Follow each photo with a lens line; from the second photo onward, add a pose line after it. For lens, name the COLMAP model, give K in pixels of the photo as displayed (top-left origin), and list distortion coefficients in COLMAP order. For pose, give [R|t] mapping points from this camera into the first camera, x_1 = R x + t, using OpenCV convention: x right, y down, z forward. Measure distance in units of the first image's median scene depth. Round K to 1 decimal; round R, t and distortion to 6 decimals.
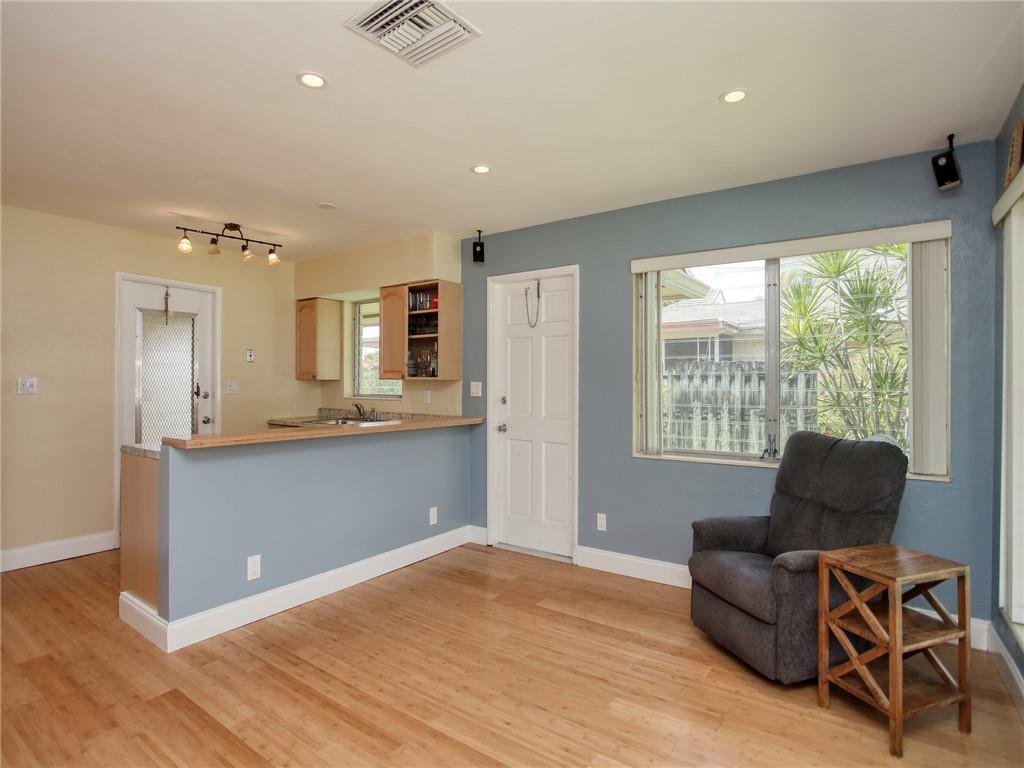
lens RADIAL K [[530.0, 0, 492.9], [0, 530.0, 372.8], [0, 0, 1]] dist [-0.077566, 0.035719]
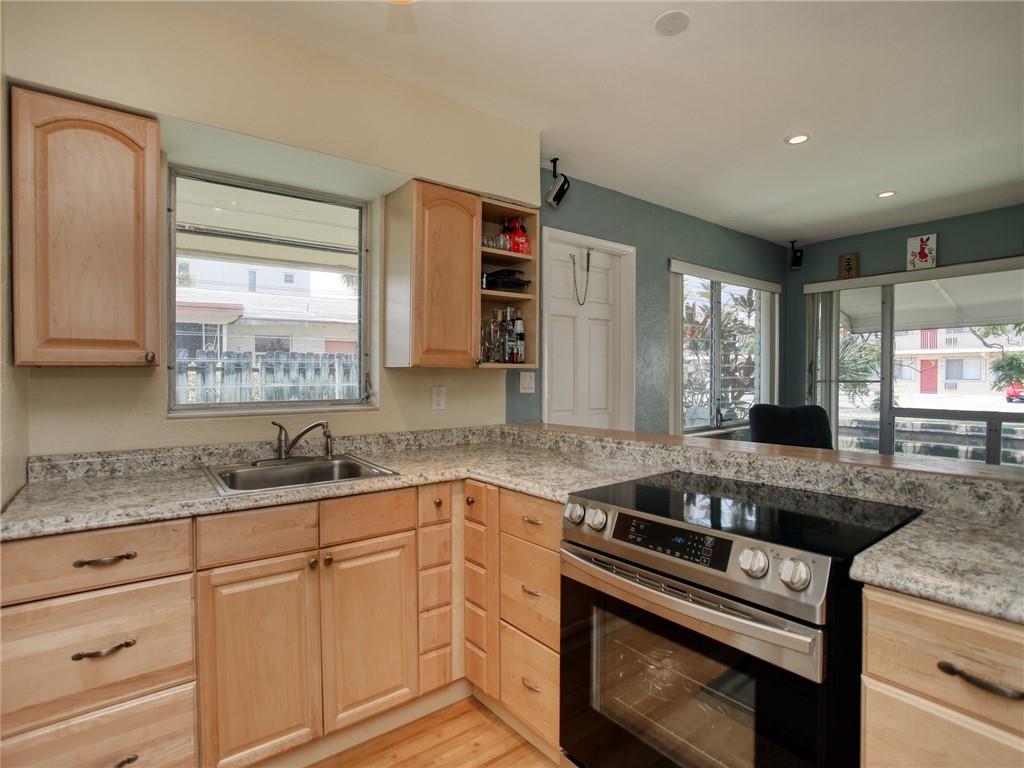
lens RADIAL K [[514.7, 0, 504.5], [0, 514.7, 382.4], [0, 0, 1]] dist [-0.074591, 0.031589]
pose [[0.297910, -0.014892, 0.954478, -0.761496], [-0.011817, 0.999744, 0.019287, 0.020018], [-0.954521, -0.017025, 0.297658, 0.927408]]
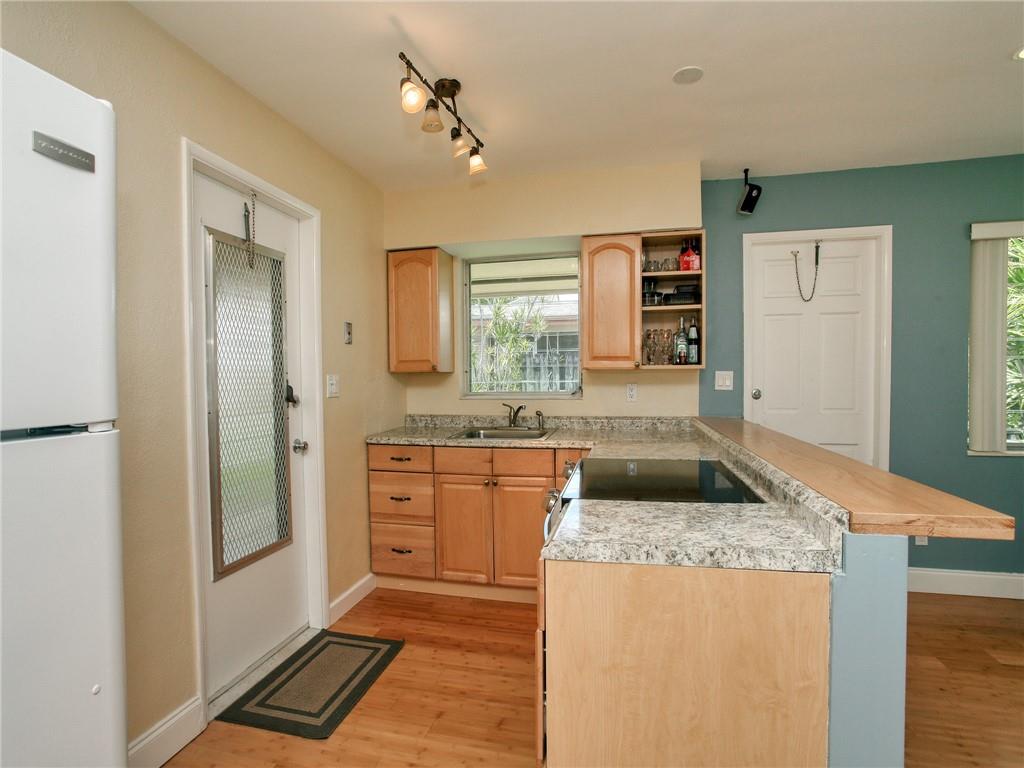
lens RADIAL K [[514.7, 0, 504.5], [0, 514.7, 382.4], [0, 0, 1]] dist [-0.074591, 0.031589]
pose [[0.925390, -0.020304, 0.378473, -0.672072], [0.007753, 0.999369, 0.034658, 0.006133], [-0.378938, -0.029138, 0.924963, 0.498567]]
